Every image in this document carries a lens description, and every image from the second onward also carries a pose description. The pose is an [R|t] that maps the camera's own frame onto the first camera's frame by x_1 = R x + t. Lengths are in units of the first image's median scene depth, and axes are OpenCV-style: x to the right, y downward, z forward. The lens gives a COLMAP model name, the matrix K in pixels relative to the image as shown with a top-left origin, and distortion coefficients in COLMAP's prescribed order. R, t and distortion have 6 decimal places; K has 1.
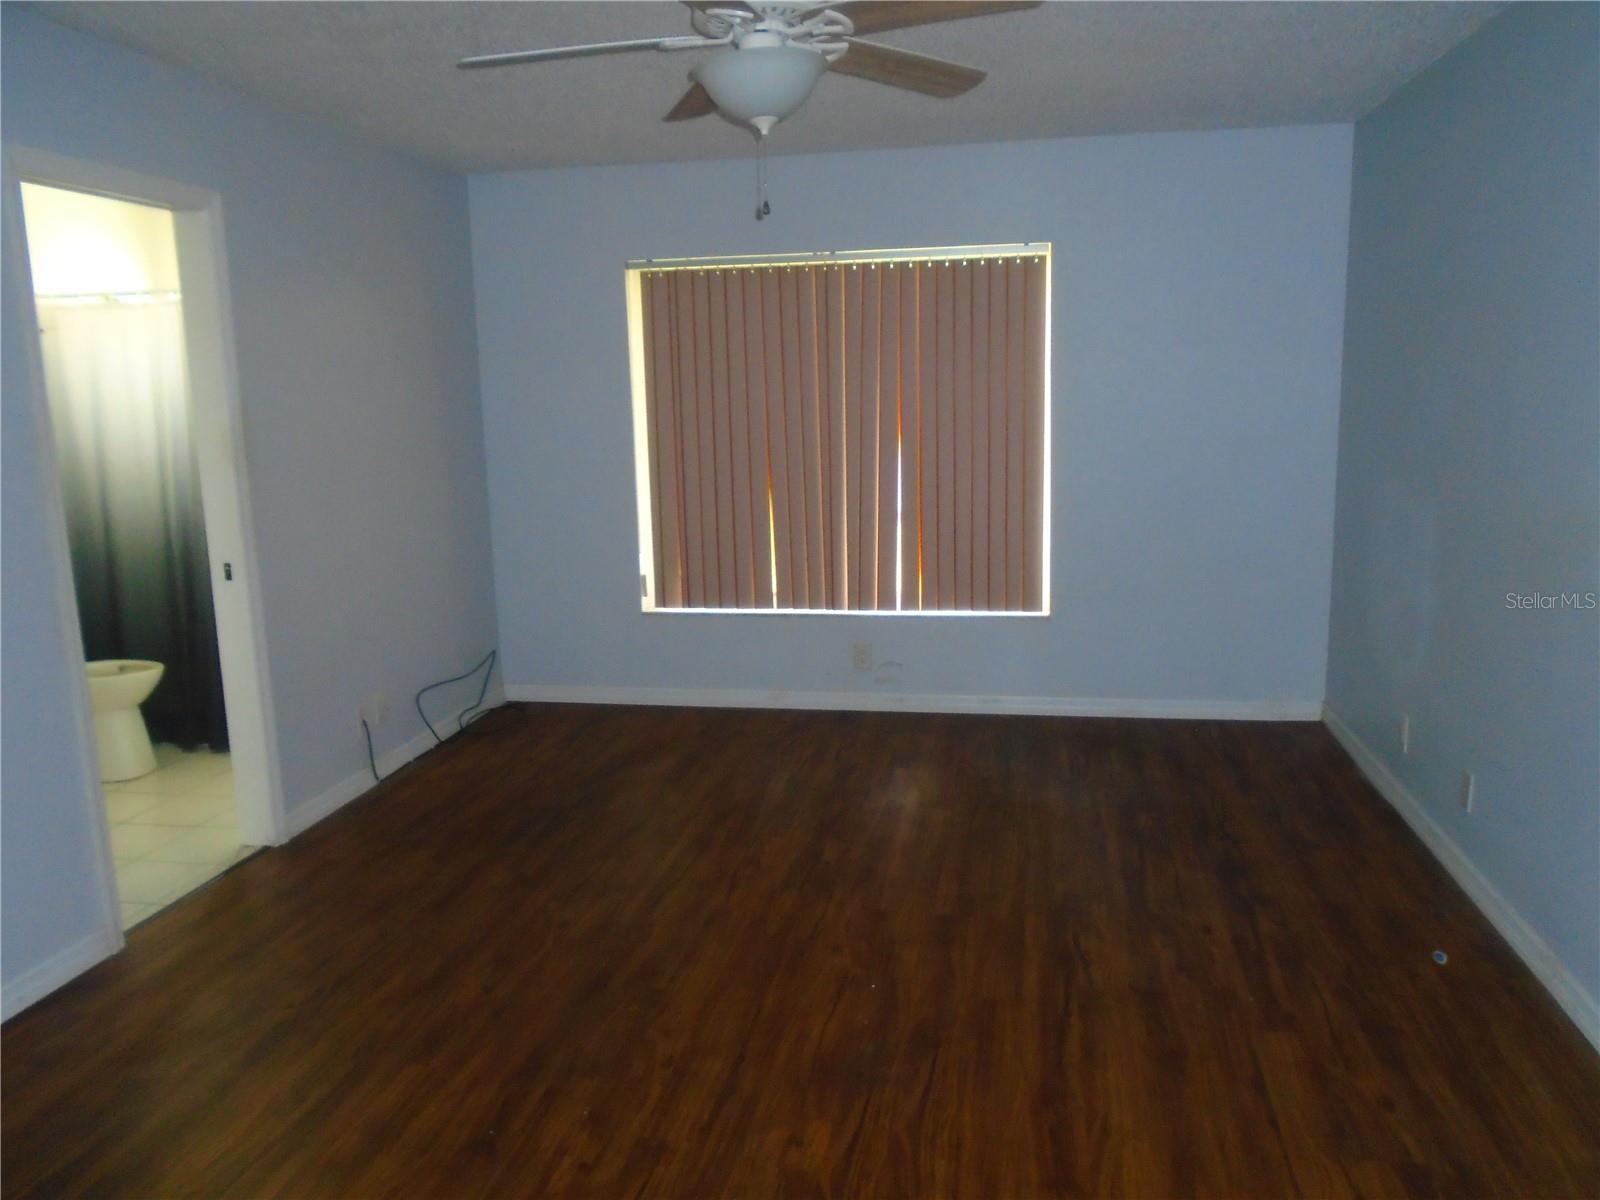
lens RADIAL K [[1219.8, 0, 795.5], [0, 1219.8, 598.7], [0, 0, 1]] dist [-0.005970, 0.001488]
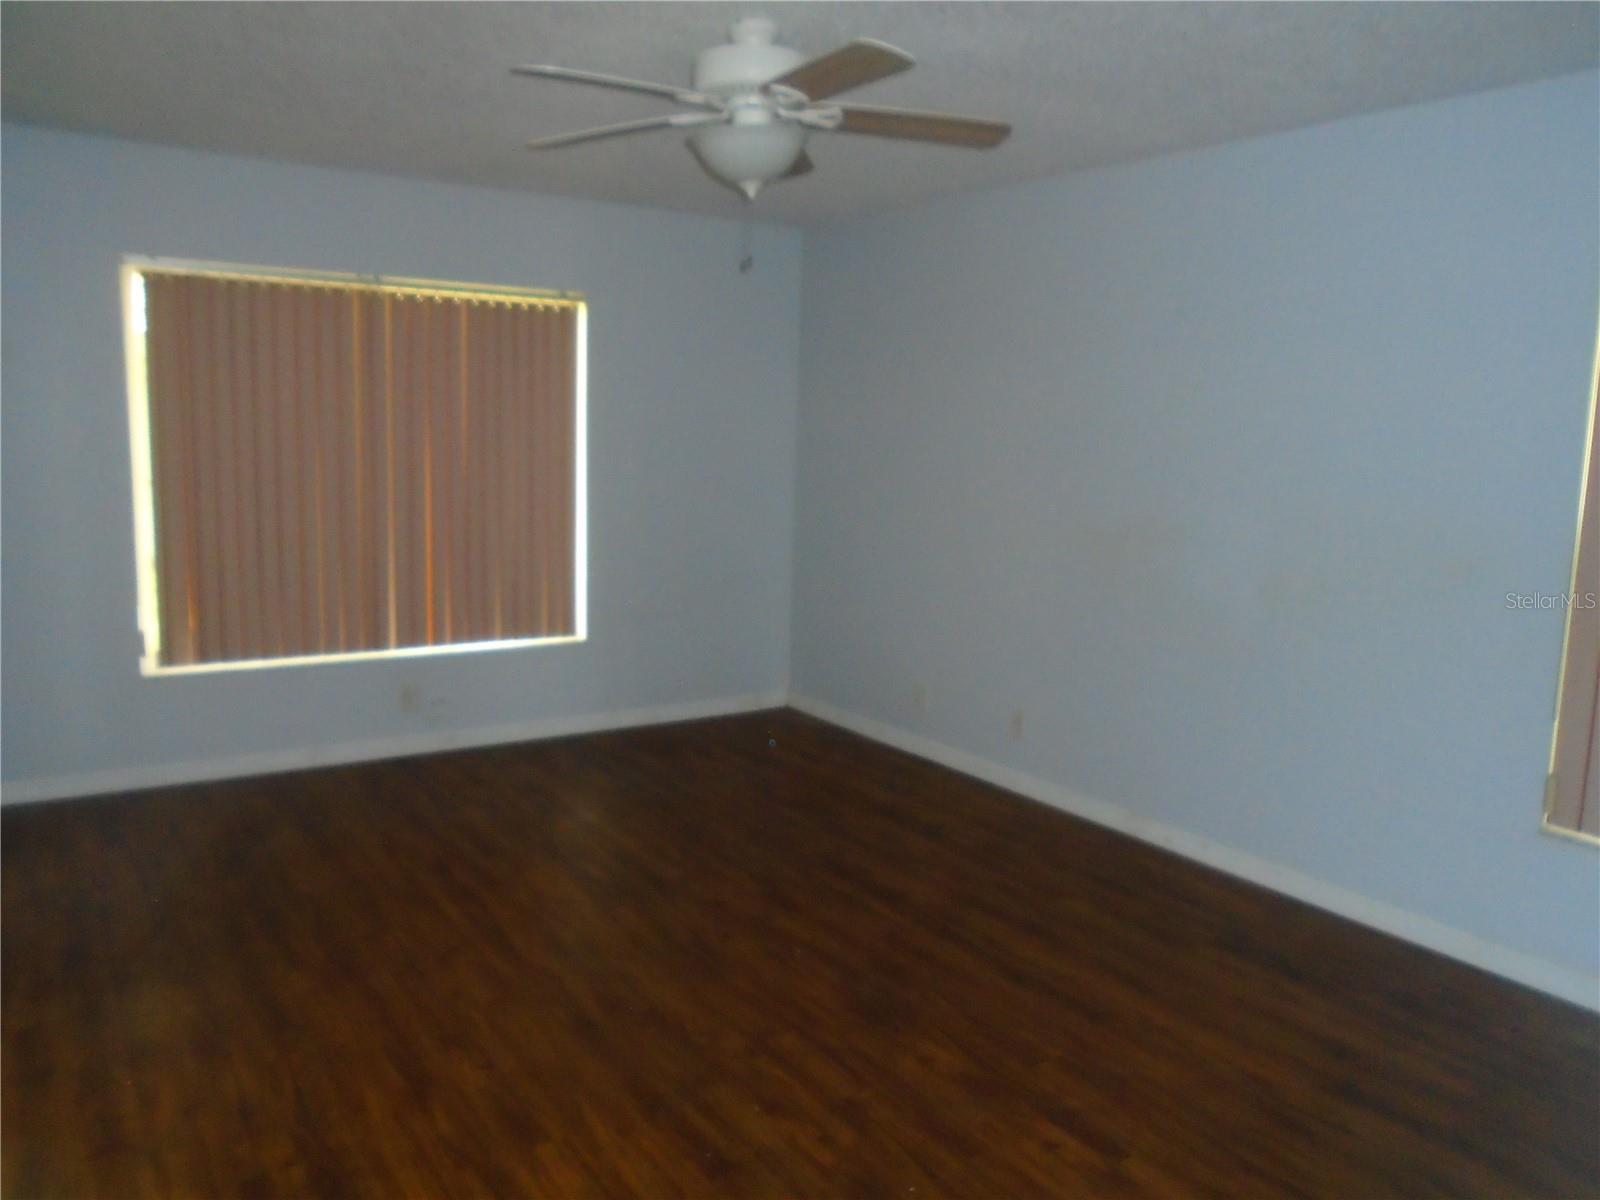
lens RADIAL K [[1219.8, 0, 795.5], [0, 1219.8, 598.7], [0, 0, 1]] dist [-0.005970, 0.001488]
pose [[0.706287, -0.052184, 0.705999, -0.436608], [0.078677, 0.996887, -0.005024, -0.002694], [-0.703540, 0.059095, 0.708195, 0.107896]]
